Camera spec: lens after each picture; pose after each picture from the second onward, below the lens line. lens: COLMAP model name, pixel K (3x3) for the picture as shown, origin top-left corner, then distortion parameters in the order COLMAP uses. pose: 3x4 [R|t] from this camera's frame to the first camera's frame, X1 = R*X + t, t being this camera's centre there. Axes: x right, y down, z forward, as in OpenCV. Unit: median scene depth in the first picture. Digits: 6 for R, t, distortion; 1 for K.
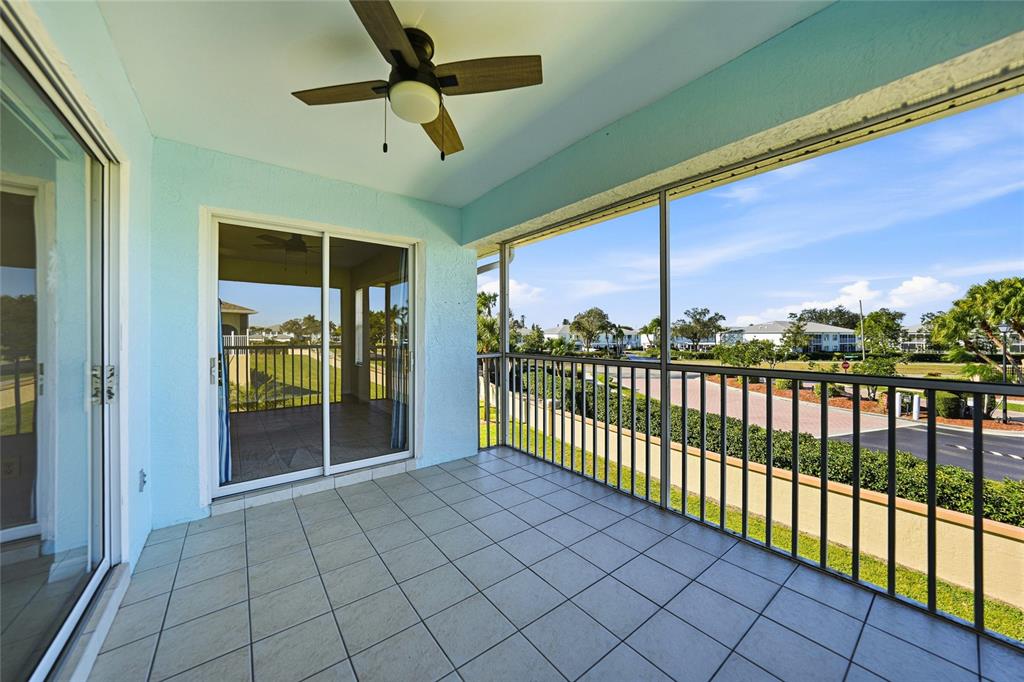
lens RADIAL K [[358.7, 0, 514.3], [0, 358.7, 335.3], [0, 0, 1]] dist [-0.019858, 0.004029]
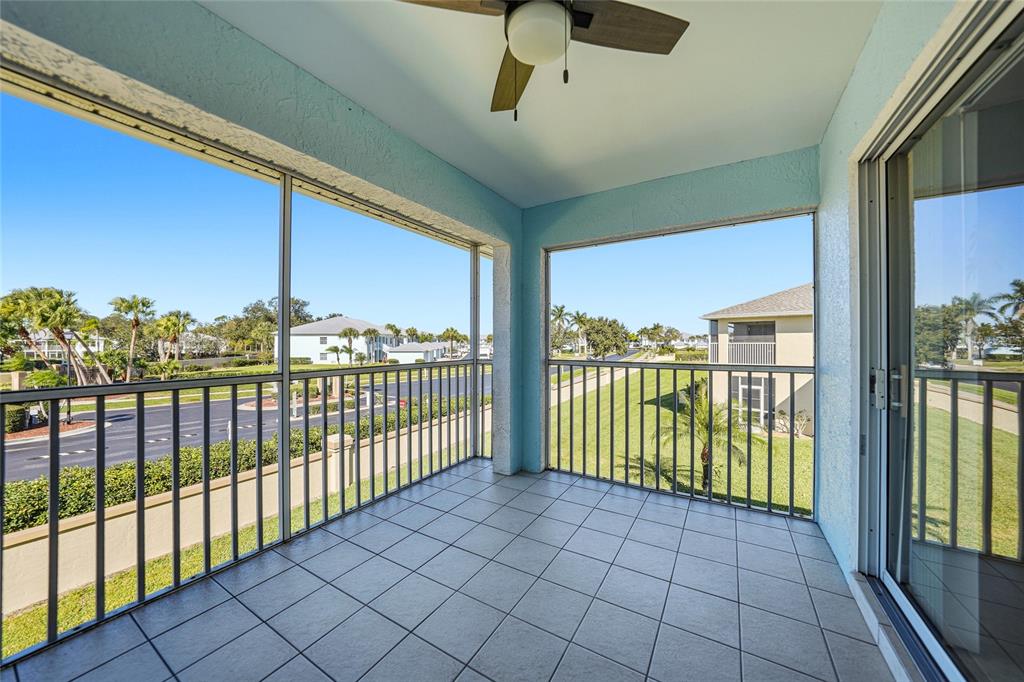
lens RADIAL K [[358.7, 0, 510.1], [0, 358.7, 342.8], [0, 0, 1]] dist [-0.019858, 0.004029]
pose [[-0.365518, -0.001105, 0.930804, -0.358905], [0.001513, 0.999997, 0.001781, 0.003547], [-0.930803, 0.002060, -0.365515, 0.499854]]
